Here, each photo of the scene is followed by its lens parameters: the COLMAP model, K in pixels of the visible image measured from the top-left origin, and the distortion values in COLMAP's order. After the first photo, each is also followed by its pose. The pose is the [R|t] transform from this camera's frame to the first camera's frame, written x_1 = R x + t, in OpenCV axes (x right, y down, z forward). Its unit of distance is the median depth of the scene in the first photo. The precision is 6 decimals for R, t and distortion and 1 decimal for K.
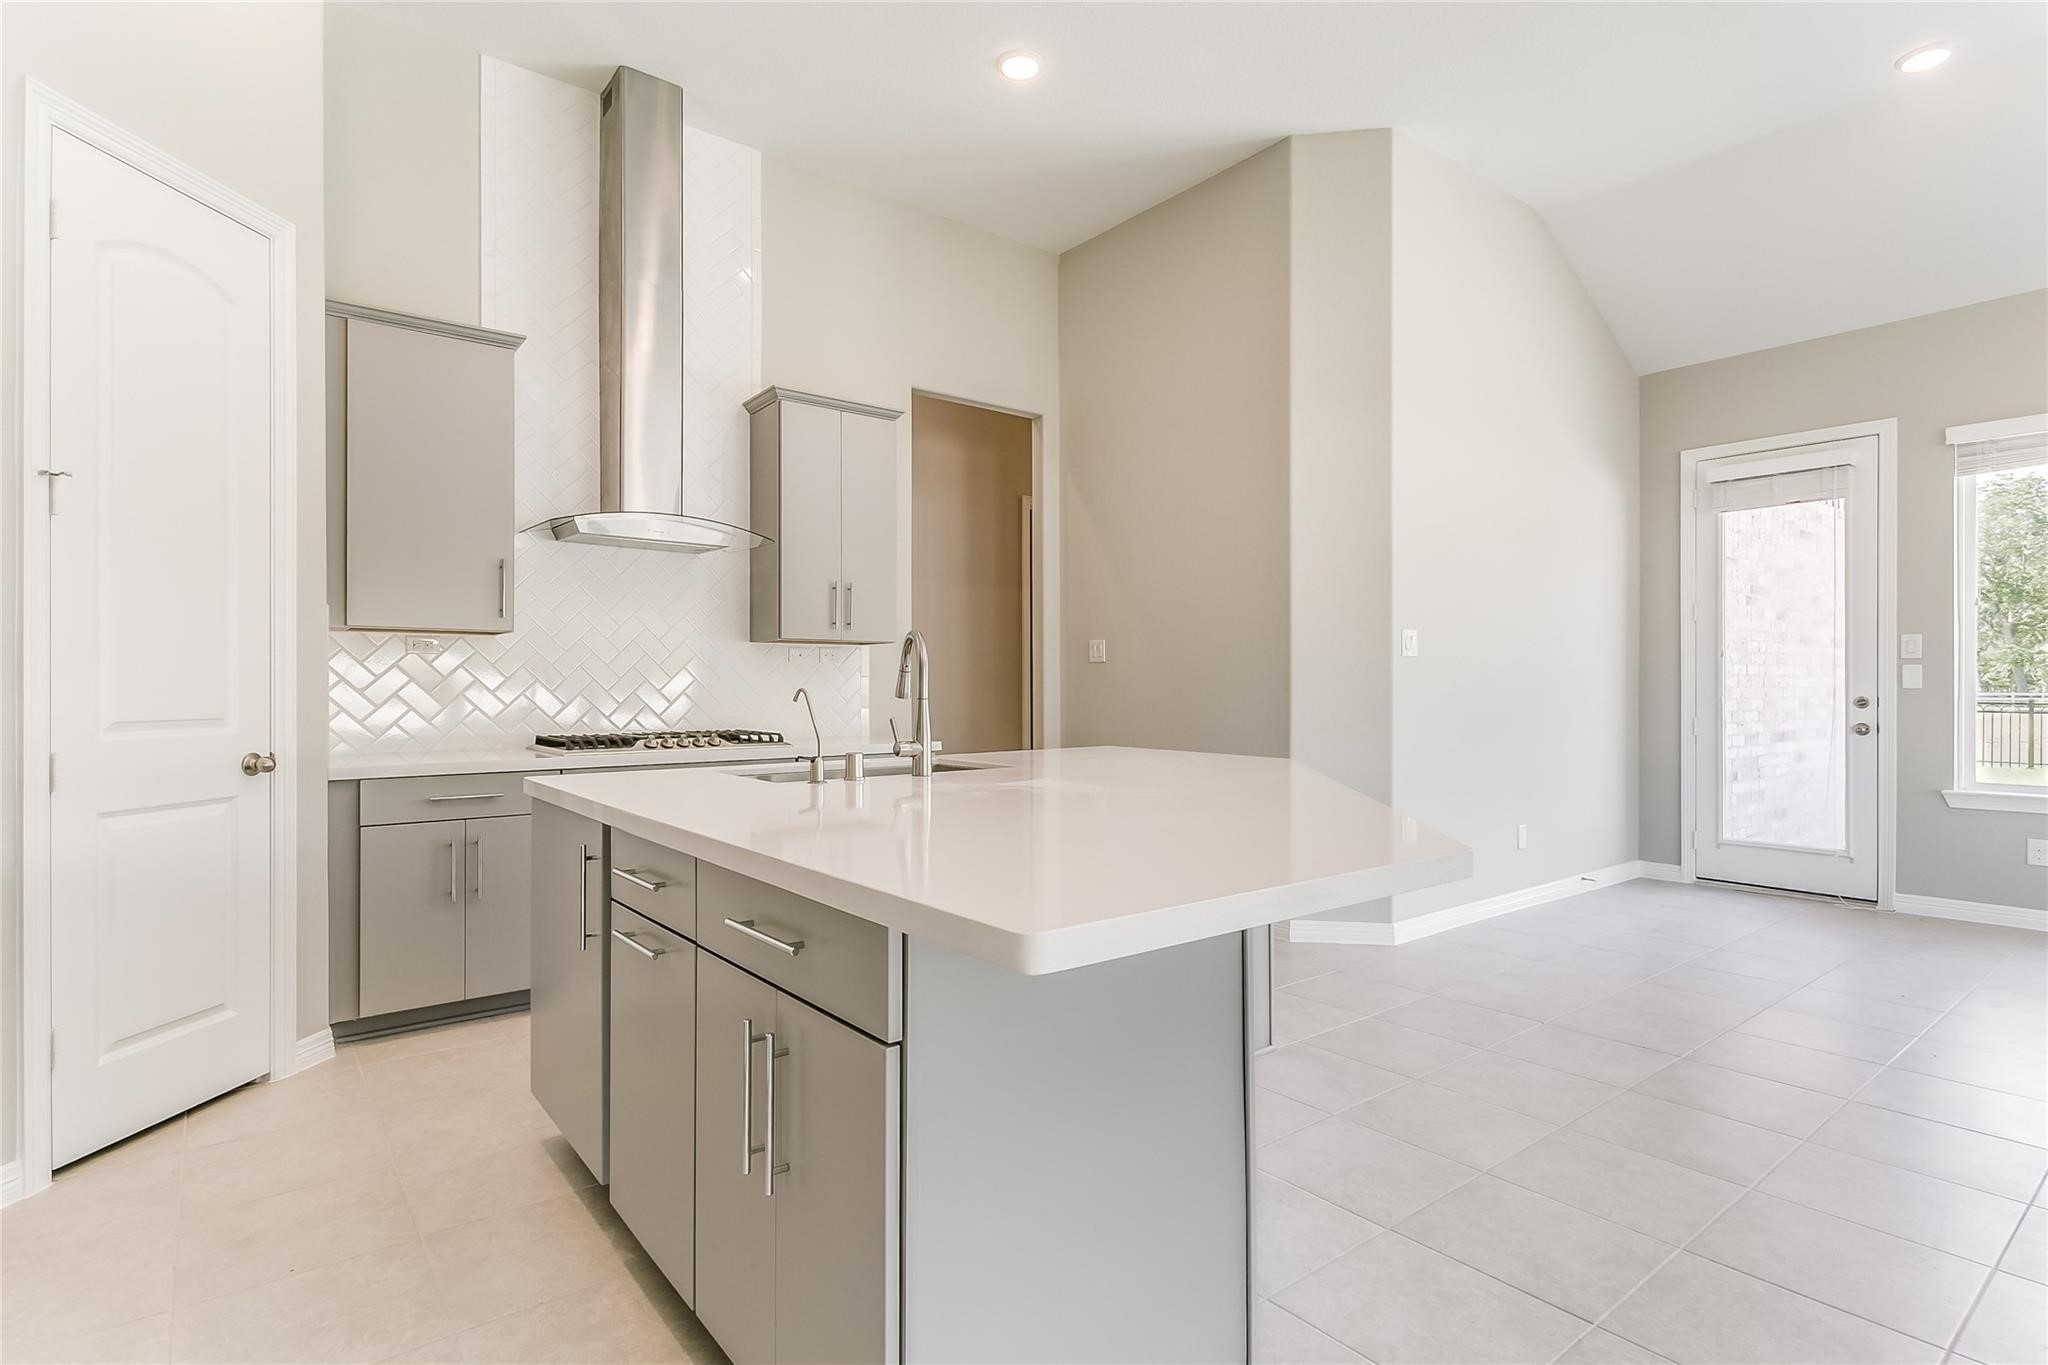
lens RADIAL K [[996.5, 0, 982.1], [0, 996.5, 690.2], [0, 0, 1]] dist [0.009905, -0.003956]
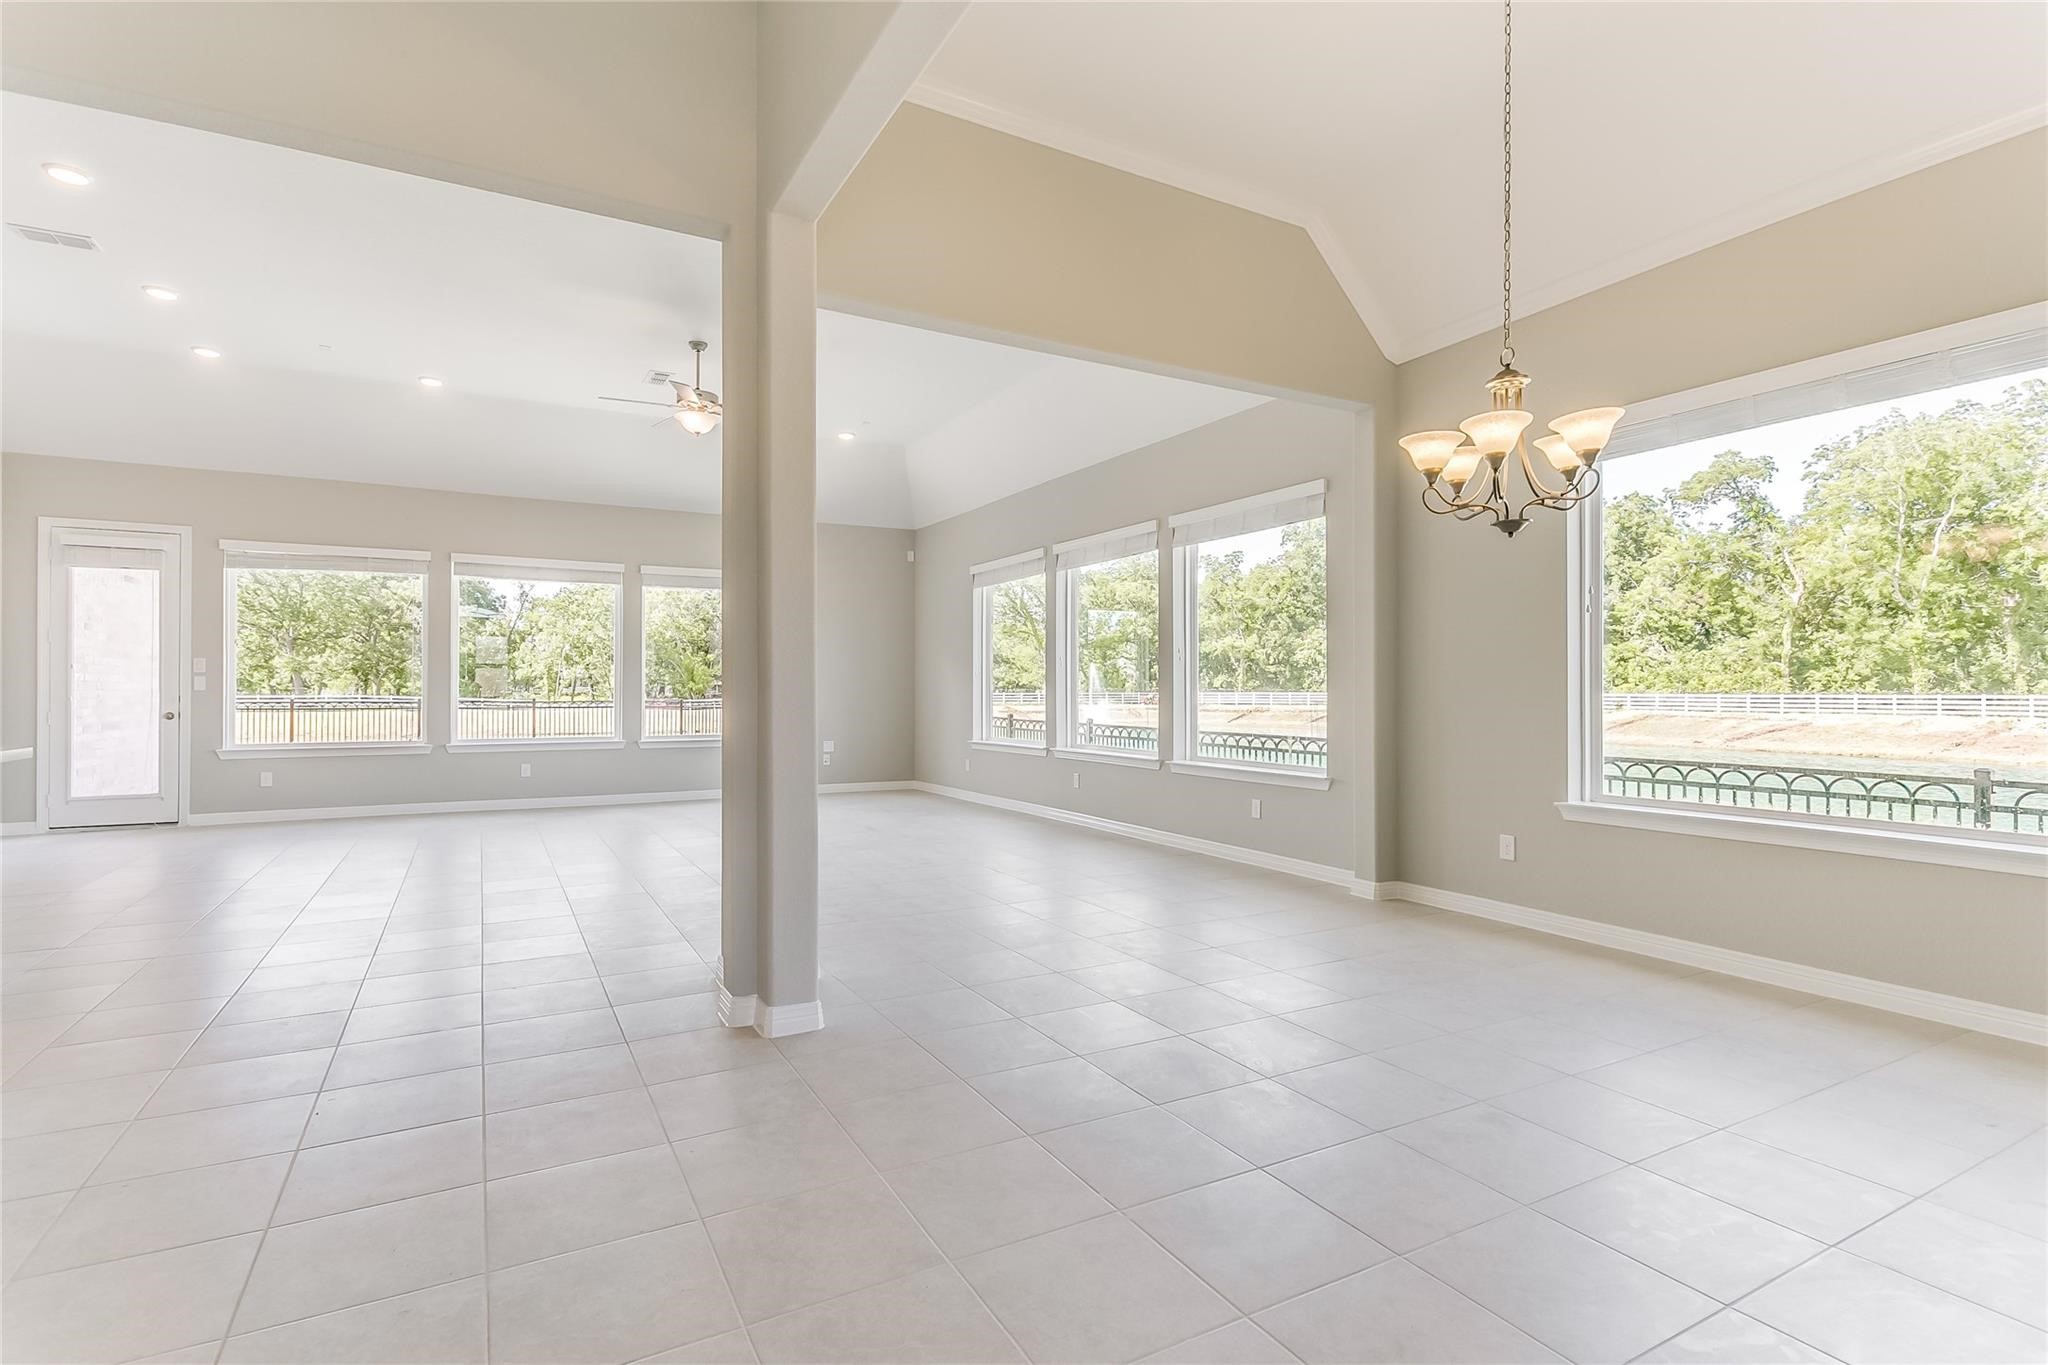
lens RADIAL K [[996.5, 0, 1039.6], [0, 996.5, 690.4], [0, 0, 1]] dist [0.009905, -0.003956]
pose [[0.133695, 0.002999, 0.991018, -0.477485], [-0.000451, 0.999996, -0.002965, 0.001673], [-0.991022, -0.000050, 0.133696, -0.540971]]
